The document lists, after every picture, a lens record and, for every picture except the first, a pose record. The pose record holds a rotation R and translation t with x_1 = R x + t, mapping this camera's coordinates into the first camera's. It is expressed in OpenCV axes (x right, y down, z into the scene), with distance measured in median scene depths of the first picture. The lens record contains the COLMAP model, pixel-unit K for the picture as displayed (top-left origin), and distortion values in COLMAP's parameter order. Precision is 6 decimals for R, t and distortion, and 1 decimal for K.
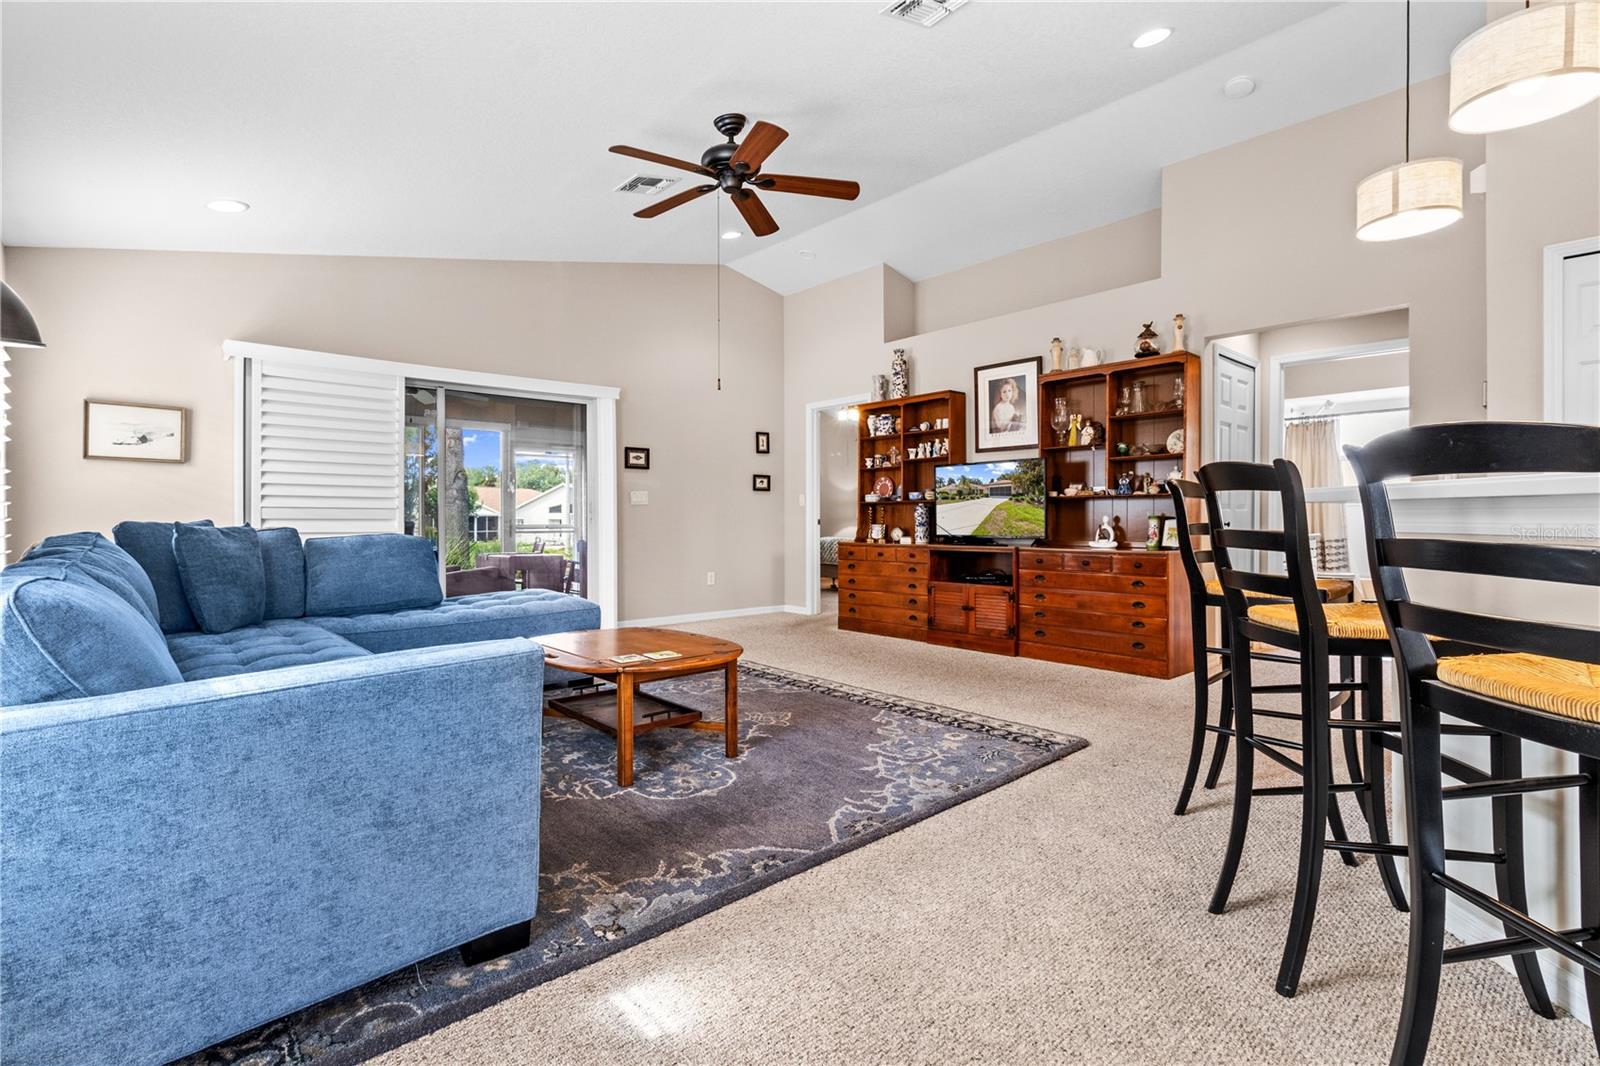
lens RADIAL K [[743.8, 0, 806.9], [0, 743.8, 519.2], [0, 0, 1]] dist [0.000408, -0.000370]
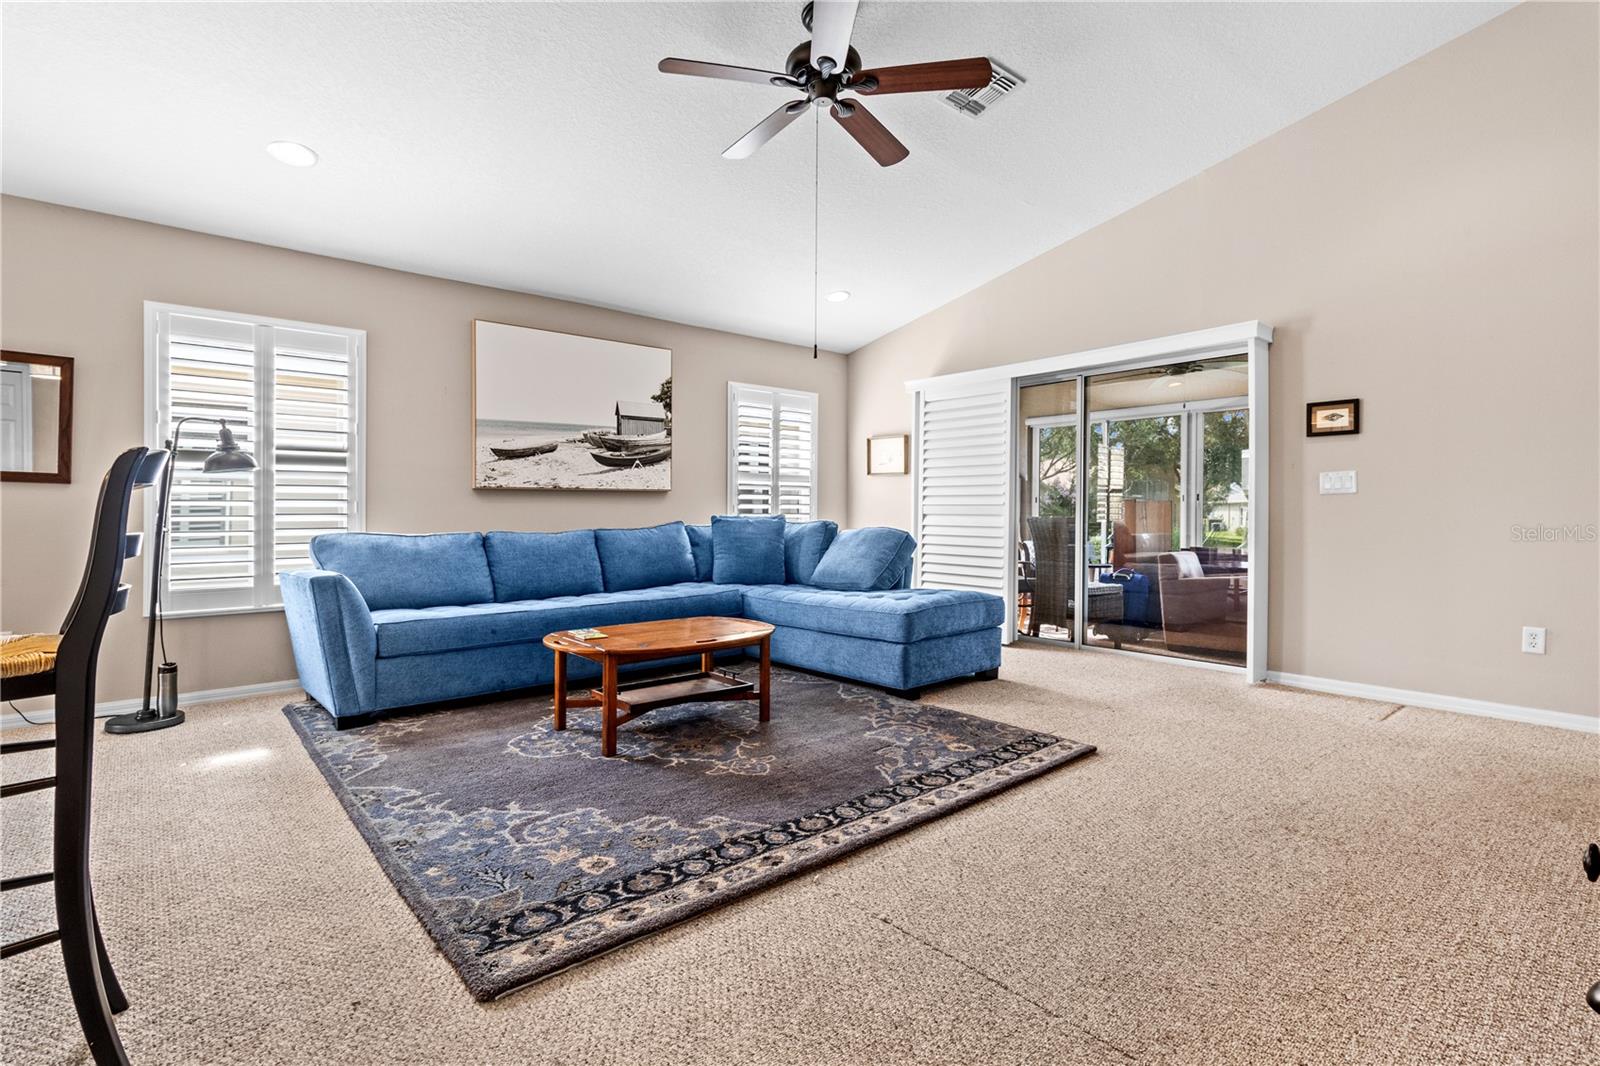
lens RADIAL K [[759.8, 0, 817.7], [0, 759.8, 517.6], [0, 0, 1]] dist [-0.000733, -0.000335]
pose [[-0.018515, 0.009007, -0.999788, 0.534694], [-0.002971, 0.999955, 0.009063, -0.005070], [0.999824, 0.003138, -0.018487, 0.765663]]
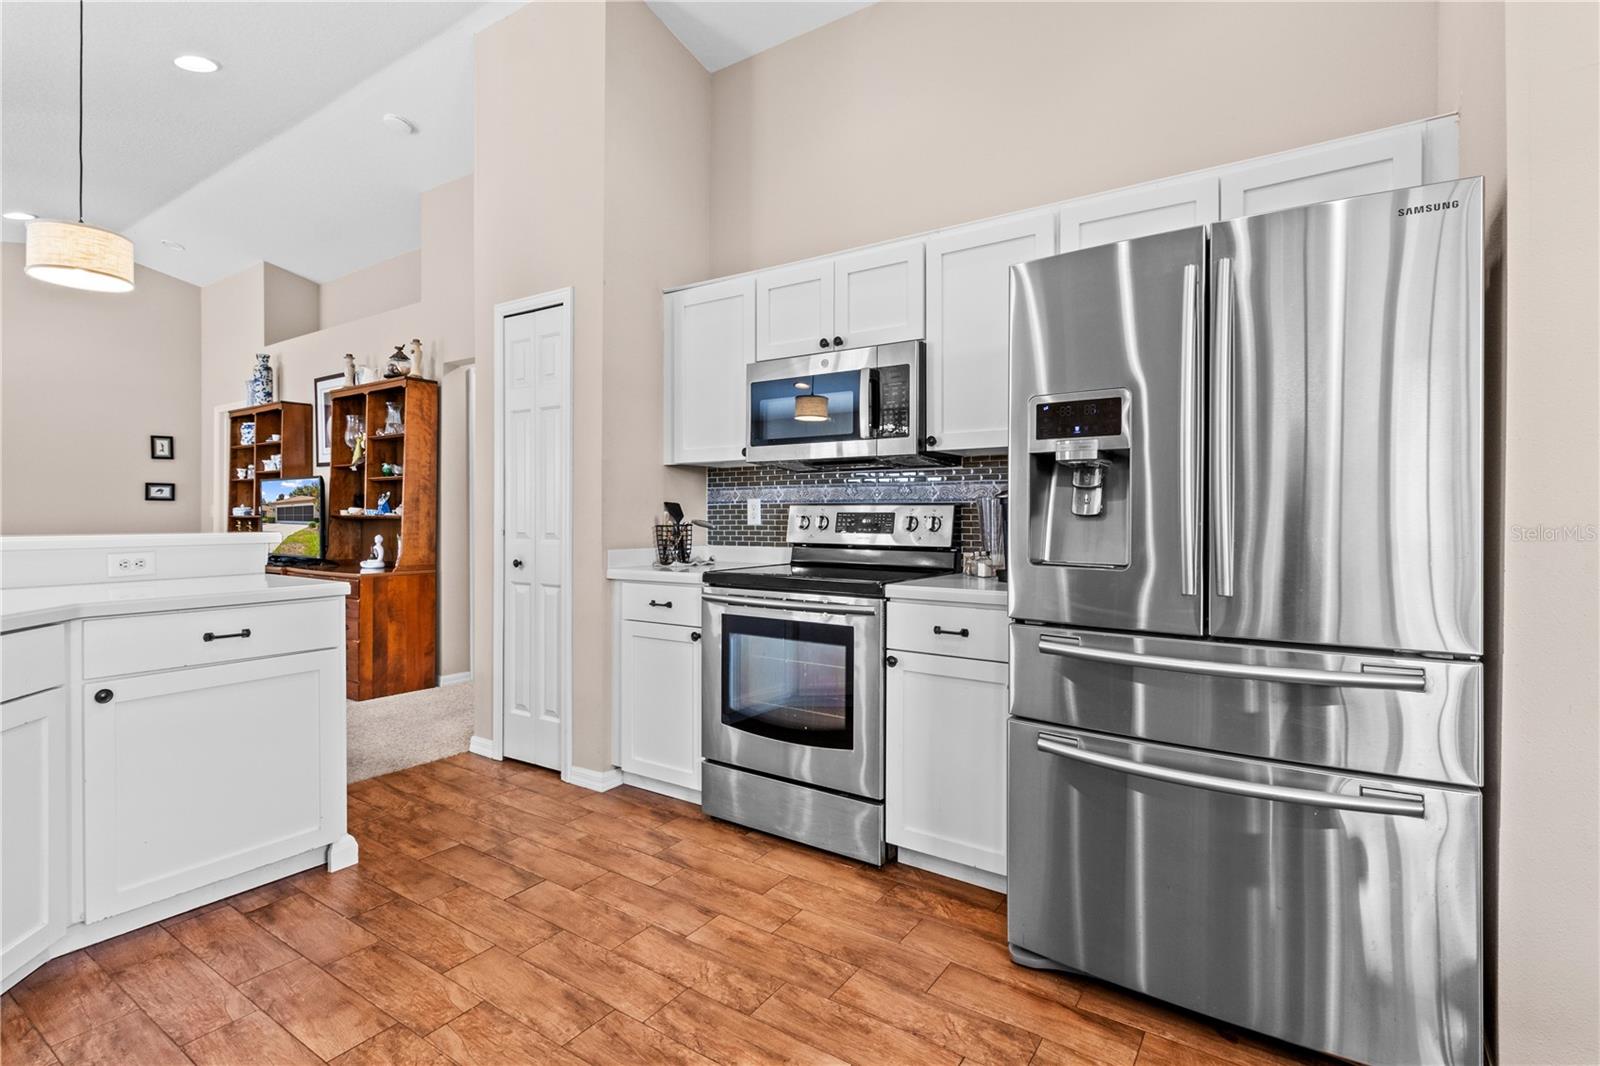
lens RADIAL K [[763.6, 0, 800.1], [0, 763.6, 515.6], [0, 0, 1]] dist [0.004267, 0.000577]
pose [[0.973483, 0.005837, 0.228687, 0.725938], [-0.005387, 0.999982, -0.002590, -0.032564], [-0.228698, 0.001289, 0.973497, -0.127266]]
